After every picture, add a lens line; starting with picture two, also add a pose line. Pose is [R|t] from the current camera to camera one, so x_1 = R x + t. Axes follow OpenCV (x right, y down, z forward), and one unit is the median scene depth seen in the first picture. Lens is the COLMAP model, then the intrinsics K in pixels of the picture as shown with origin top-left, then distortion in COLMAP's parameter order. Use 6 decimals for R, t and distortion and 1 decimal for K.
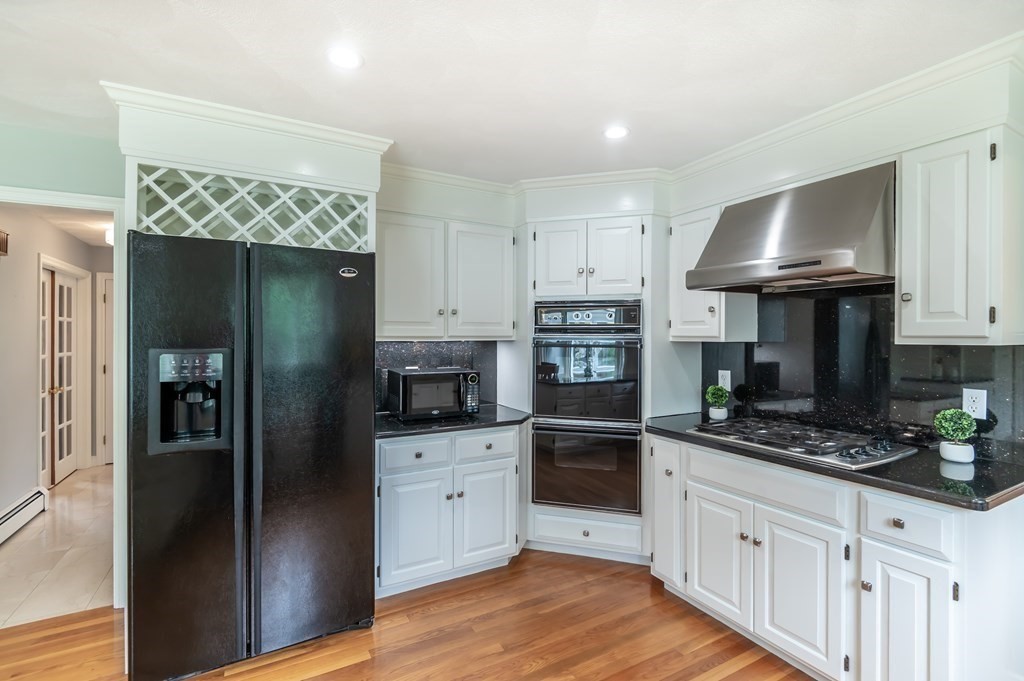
lens RADIAL K [[468.1, 0, 514.3], [0, 468.1, 339.7], [0, 0, 1]] dist [0.004976, -0.007299]
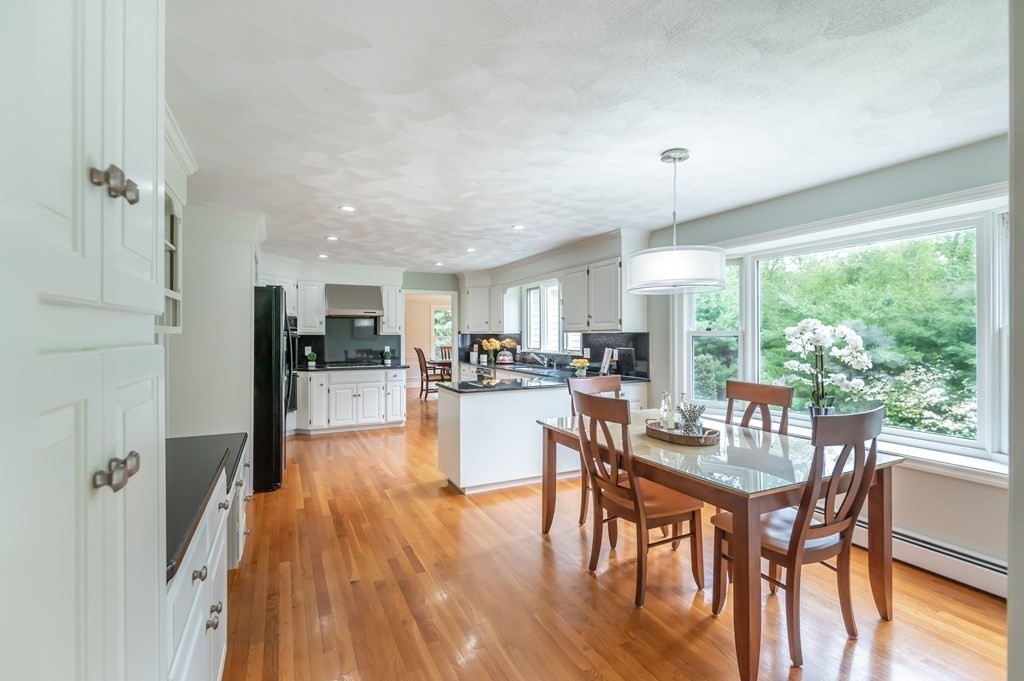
lens RADIAL K [[468.1, 0, 511.9], [0, 468.1, 335.5], [0, 0, 1]] dist [0.004976, -0.007299]
pose [[0.054228, -0.000759, 0.998528, -2.598842], [0.007464, 0.999972, 0.000355, 0.020697], [-0.998501, 0.007433, 0.054232, -0.235632]]
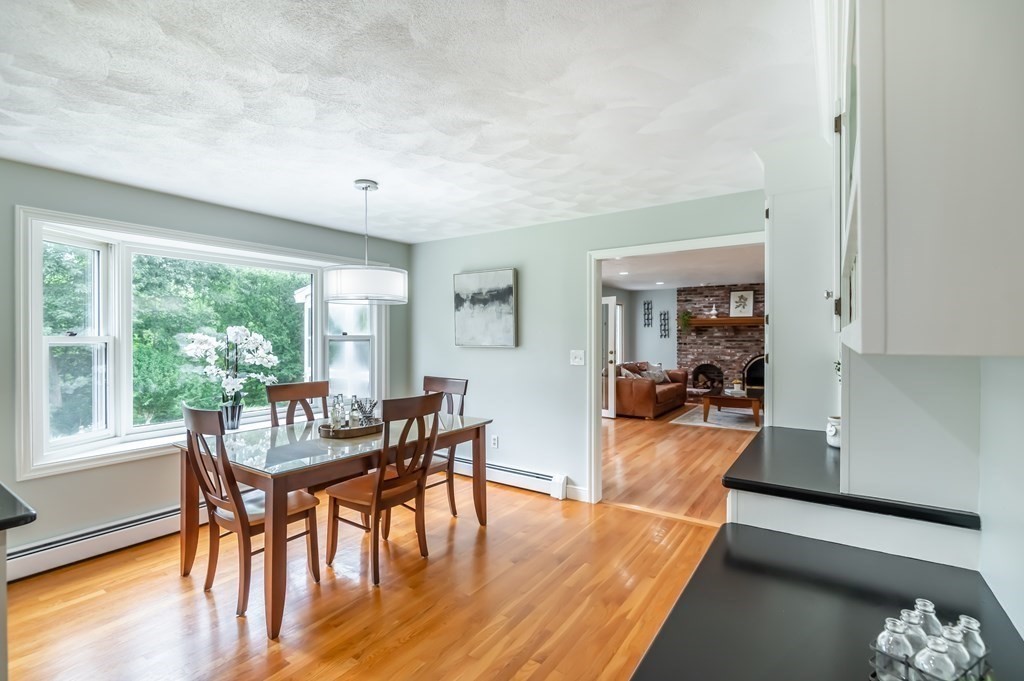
lens RADIAL K [[468.1, 0, 514.3], [0, 468.1, 335.5], [0, 0, 1]] dist [0.004976, -0.007299]
pose [[-0.896785, 0.002912, -0.442457, -1.083731], [0.000546, 0.999985, 0.005475, -0.001170], [0.442466, 0.004669, -0.896773, 0.883508]]
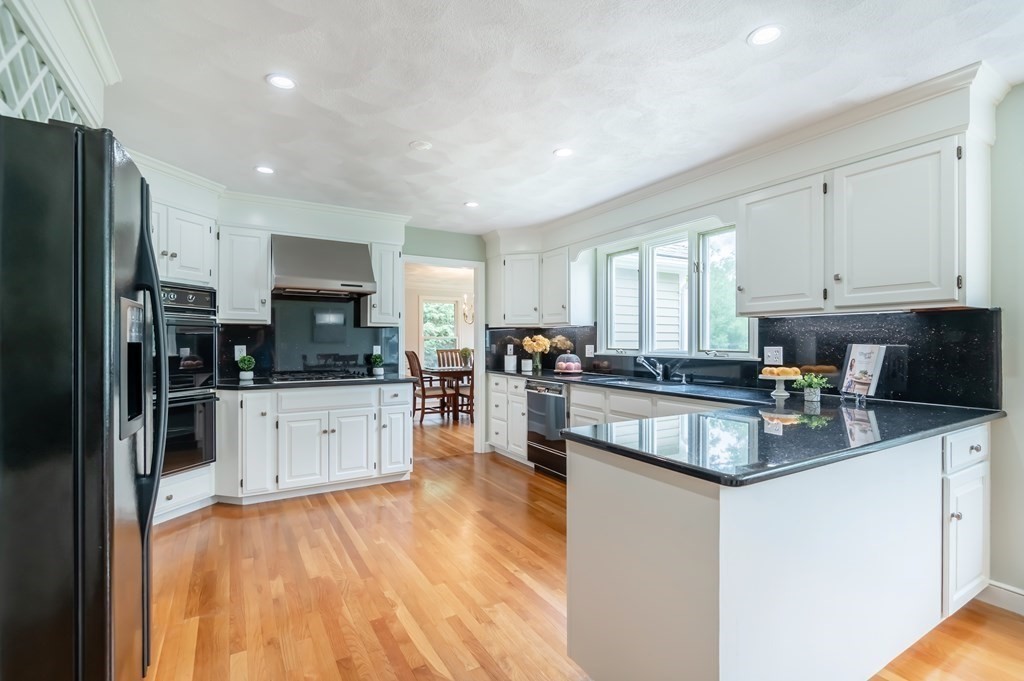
lens RADIAL K [[468.1, 0, 510.2], [0, 468.1, 343.6], [0, 0, 1]] dist [0.004976, -0.007299]
pose [[-0.024792, -0.004040, 0.999684, -1.309498], [0.005181, 0.999978, 0.004170, 0.079017], [-0.999679, 0.005283, -0.024771, 0.331400]]
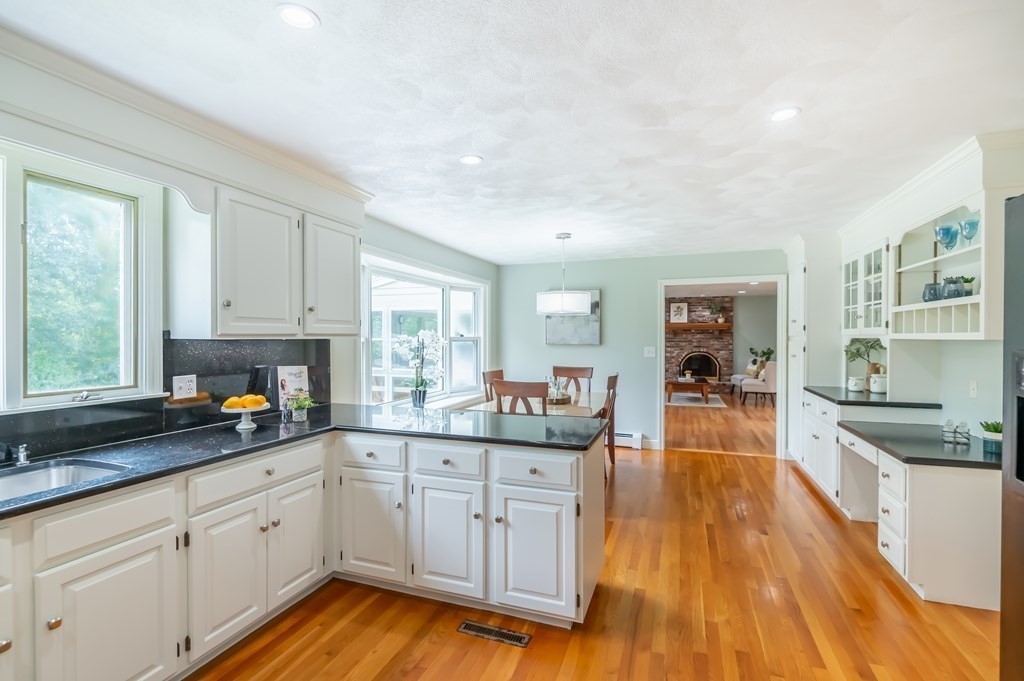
lens RADIAL K [[468.1, 0, 512.2], [0, 468.1, 343.7], [0, 0, 1]] dist [0.004976, -0.007299]
pose [[-0.758779, 0.010906, -0.651257, 0.260000], [-0.001486, 0.999828, 0.018475, -0.001641], [0.651347, 0.014986, -0.758632, 0.868936]]
